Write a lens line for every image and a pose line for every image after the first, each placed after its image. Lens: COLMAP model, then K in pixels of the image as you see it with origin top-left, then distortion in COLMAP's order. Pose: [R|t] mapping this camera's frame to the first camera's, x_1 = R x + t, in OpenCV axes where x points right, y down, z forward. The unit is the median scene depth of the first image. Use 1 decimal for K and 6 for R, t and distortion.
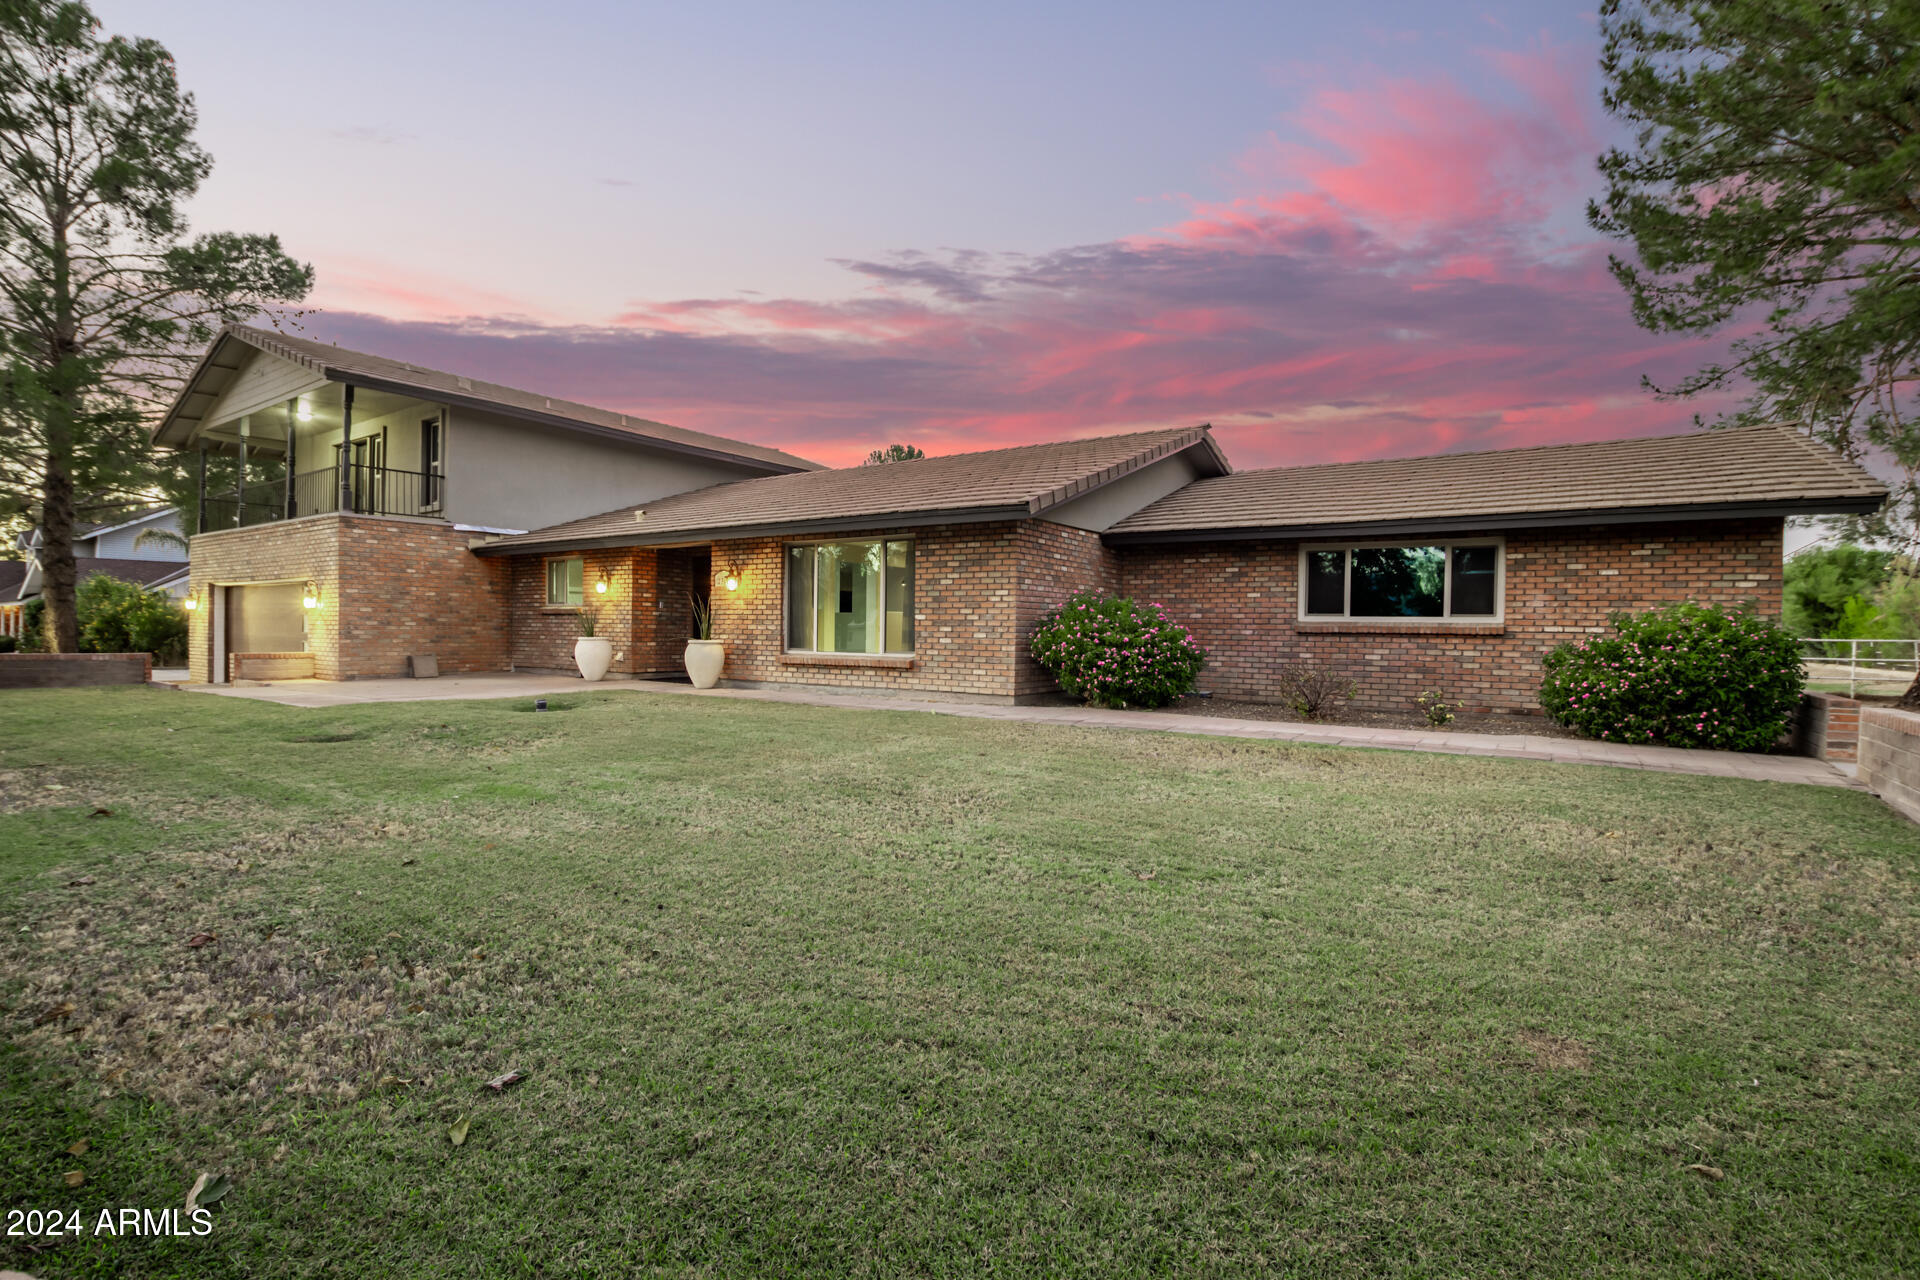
lens RADIAL K [[885.2, 0, 957.7], [0, 885.2, 640.6], [0, 0, 1]] dist [-0.044923, 0.011280]
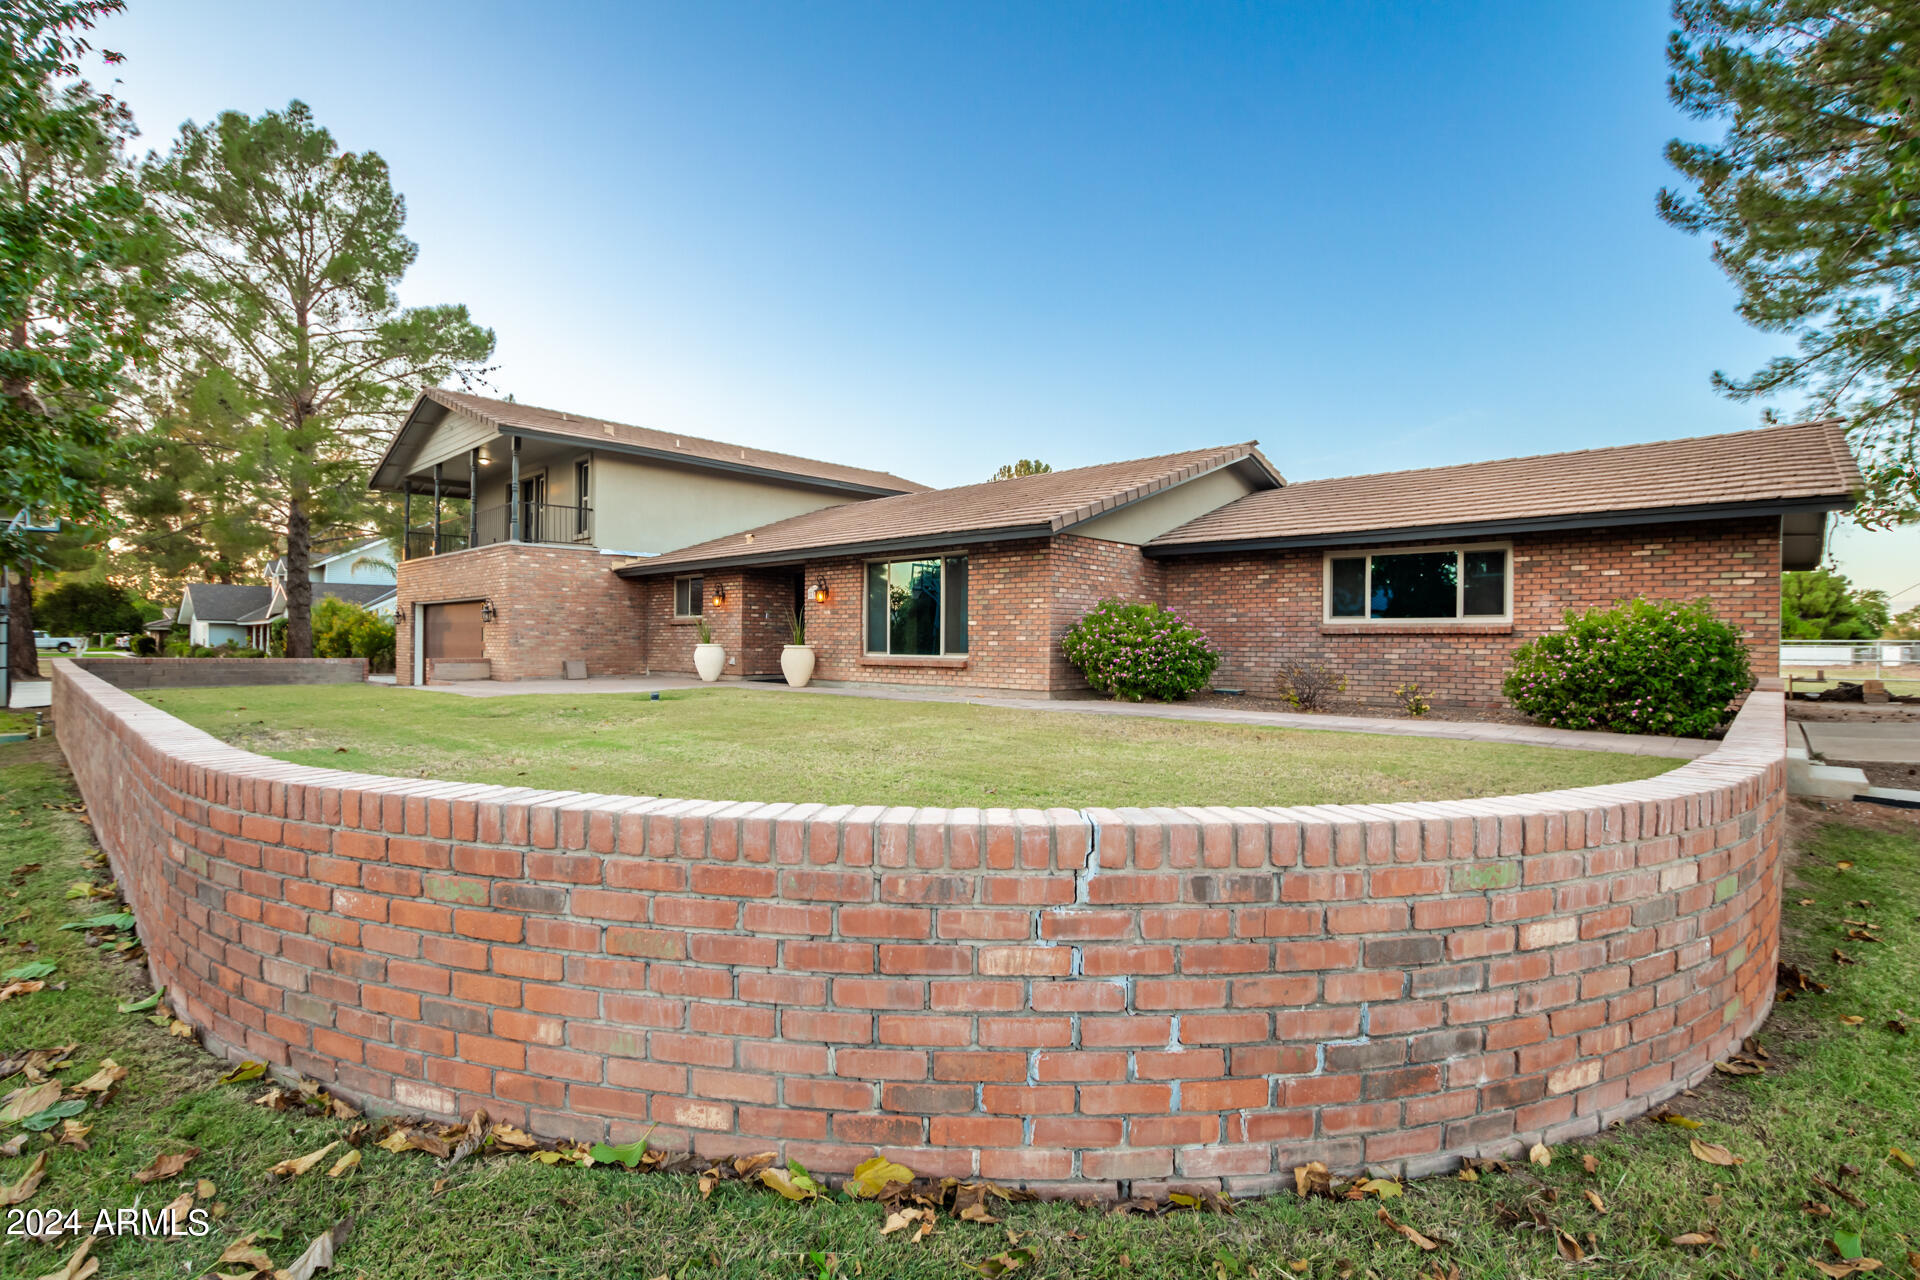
lens RADIAL K [[885.2, 0, 957.7], [0, 885.2, 640.6], [0, 0, 1]] dist [-0.044923, 0.011280]
pose [[0.987786, -0.006523, -0.155678, 0.093664], [0.004235, 0.999878, -0.015019, 0.010692], [0.155757, 0.014176, 0.987694, -0.105916]]
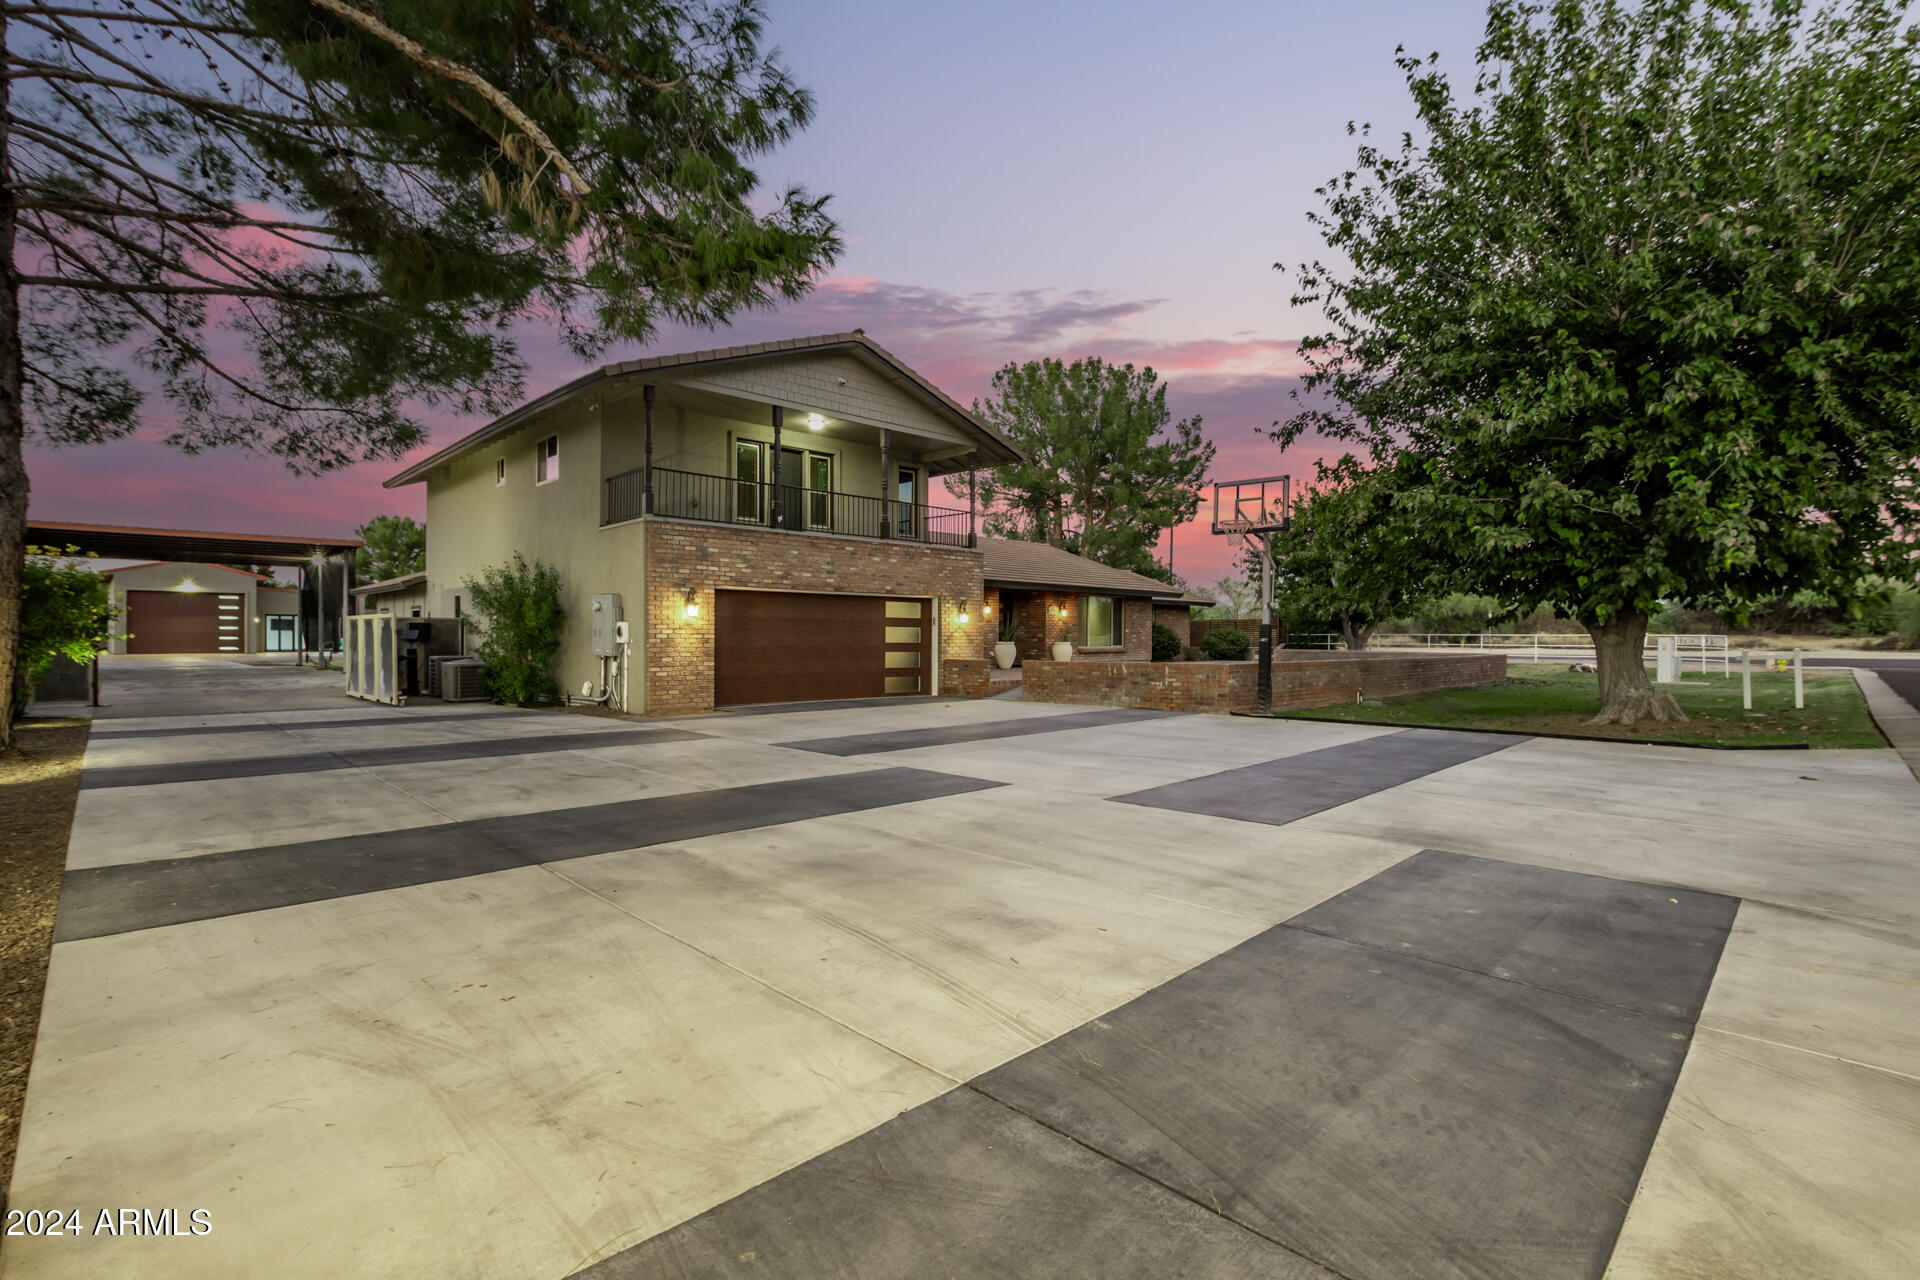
lens RADIAL K [[880.0, 0, 986.9], [0, 880.0, 642.0], [0, 0, 1]] dist [-0.000273, 0.000179]
pose [[0.179256, -0.010478, 0.983747, -1.992508], [0.016797, 0.999830, 0.007588, -0.016525], [-0.983659, 0.015164, 0.179402, 0.757509]]
